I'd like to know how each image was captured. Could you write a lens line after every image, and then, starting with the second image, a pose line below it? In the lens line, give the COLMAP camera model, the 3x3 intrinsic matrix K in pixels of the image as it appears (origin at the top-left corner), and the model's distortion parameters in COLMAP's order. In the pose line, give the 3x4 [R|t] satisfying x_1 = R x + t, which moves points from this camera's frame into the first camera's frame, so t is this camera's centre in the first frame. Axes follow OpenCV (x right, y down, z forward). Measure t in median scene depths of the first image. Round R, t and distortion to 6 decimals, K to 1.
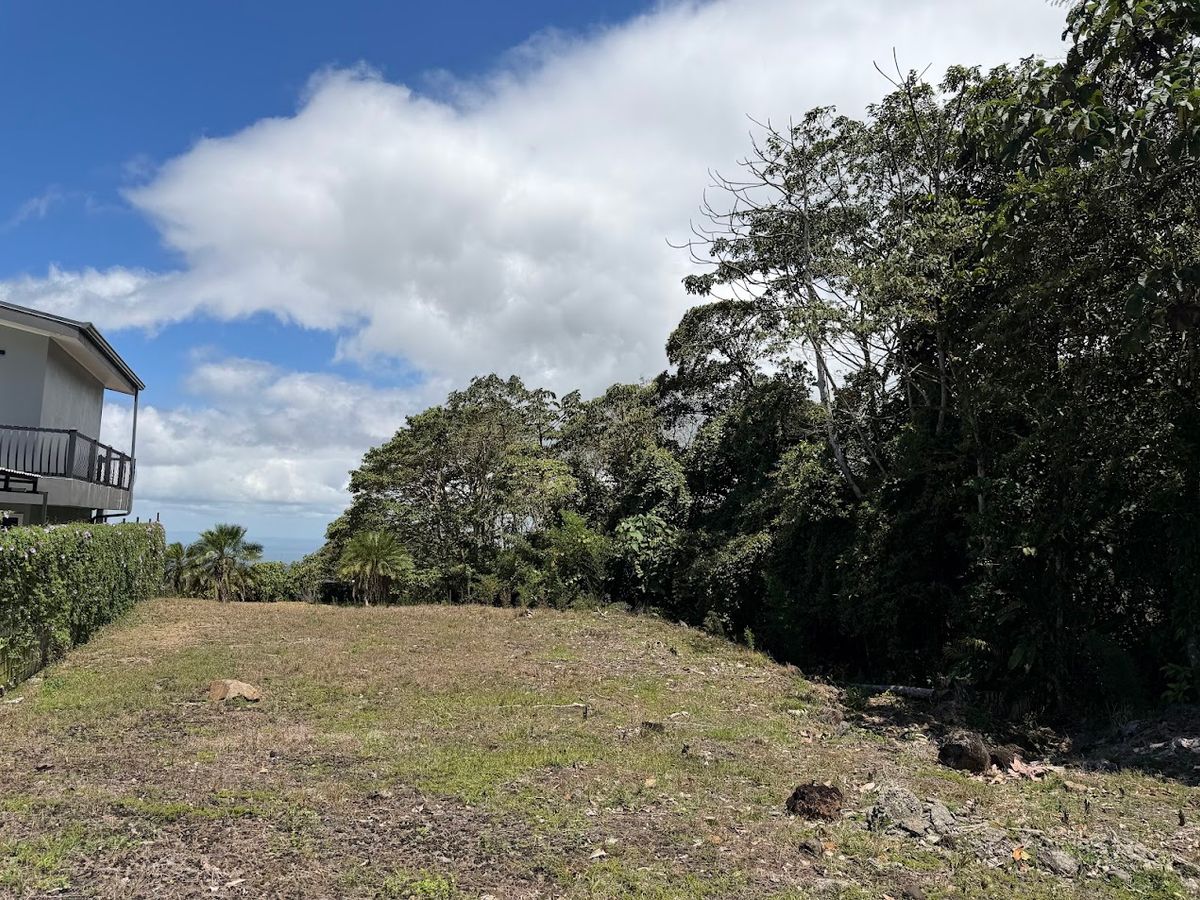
lens RADIAL K [[825.1, 0, 599.4], [0, 825.1, 460.1], [0, 0, 1]] dist [0.042985, -0.020122]
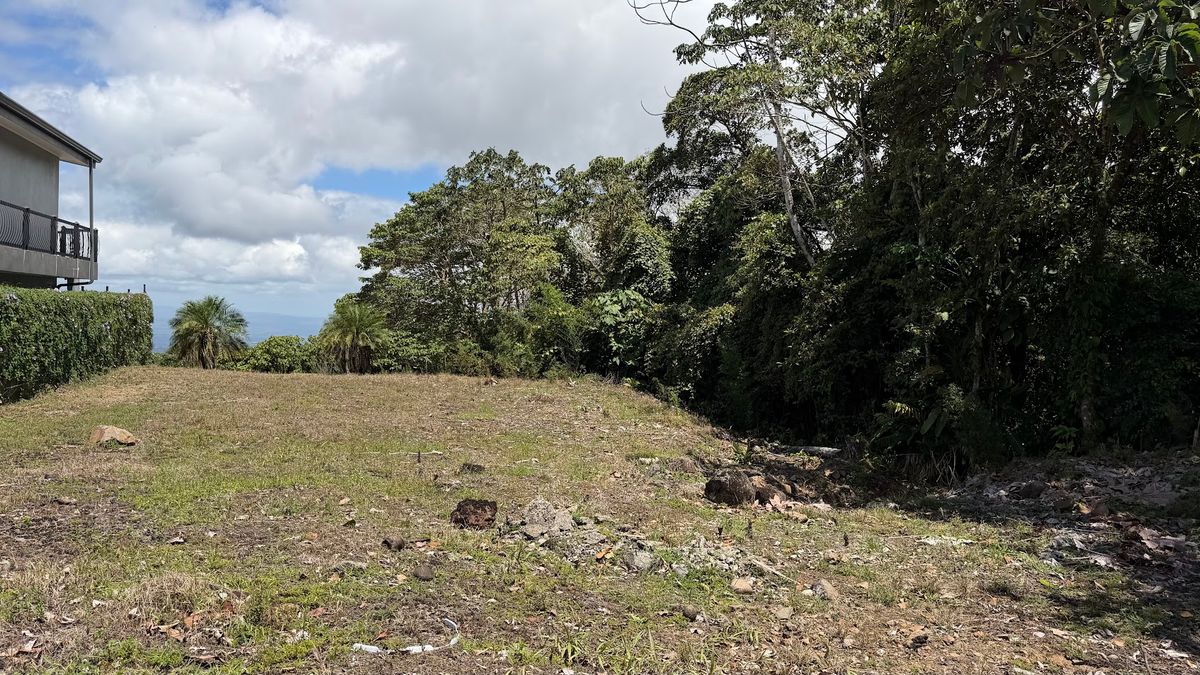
lens RADIAL K [[827.1, 0, 620.8], [0, 827.1, 339.7], [0, 0, 1]] dist [0.053984, -0.079971]
pose [[0.998543, 0.001859, -0.053925, 0.112009], [0.004401, 0.993272, 0.115725, 0.011895], [0.053777, -0.115793, 0.991816, -0.011430]]
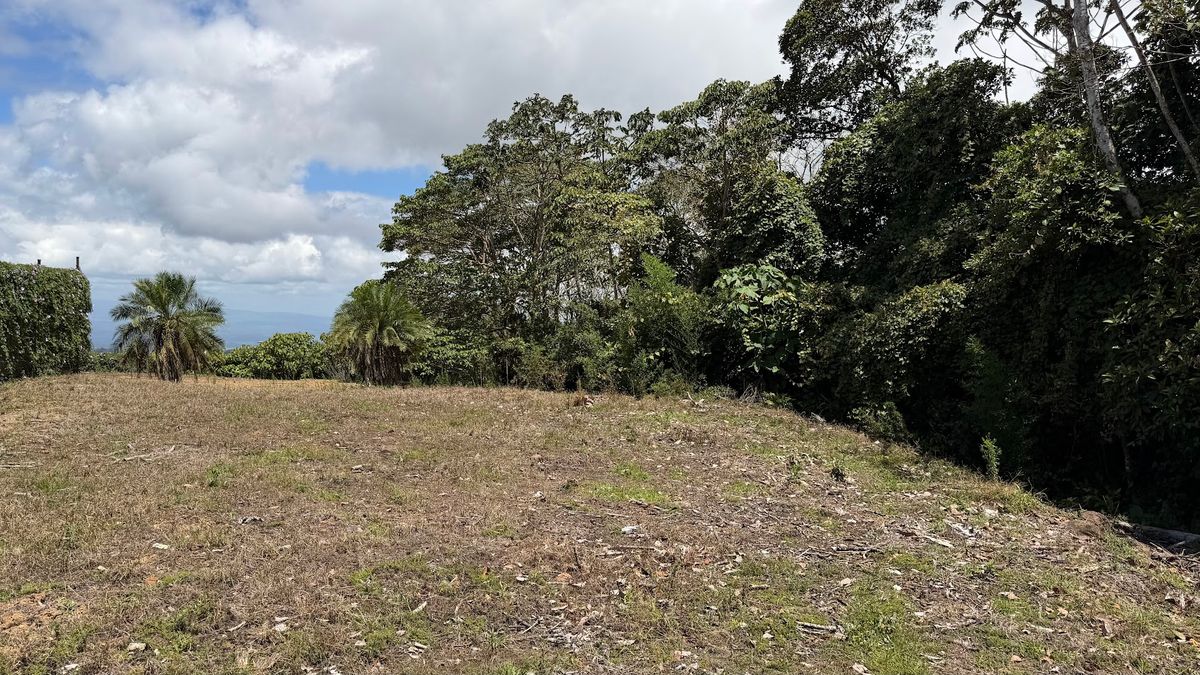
lens RADIAL K [[827.1, 0, 574.6], [0, 827.1, 373.5], [0, 0, 1]] dist [0.053984, -0.079971]
pose [[0.992444, 0.005850, -0.122562, -0.011853], [0.013432, 0.987679, 0.155914, 0.049348], [0.121964, -0.156383, 0.980137, 0.290535]]
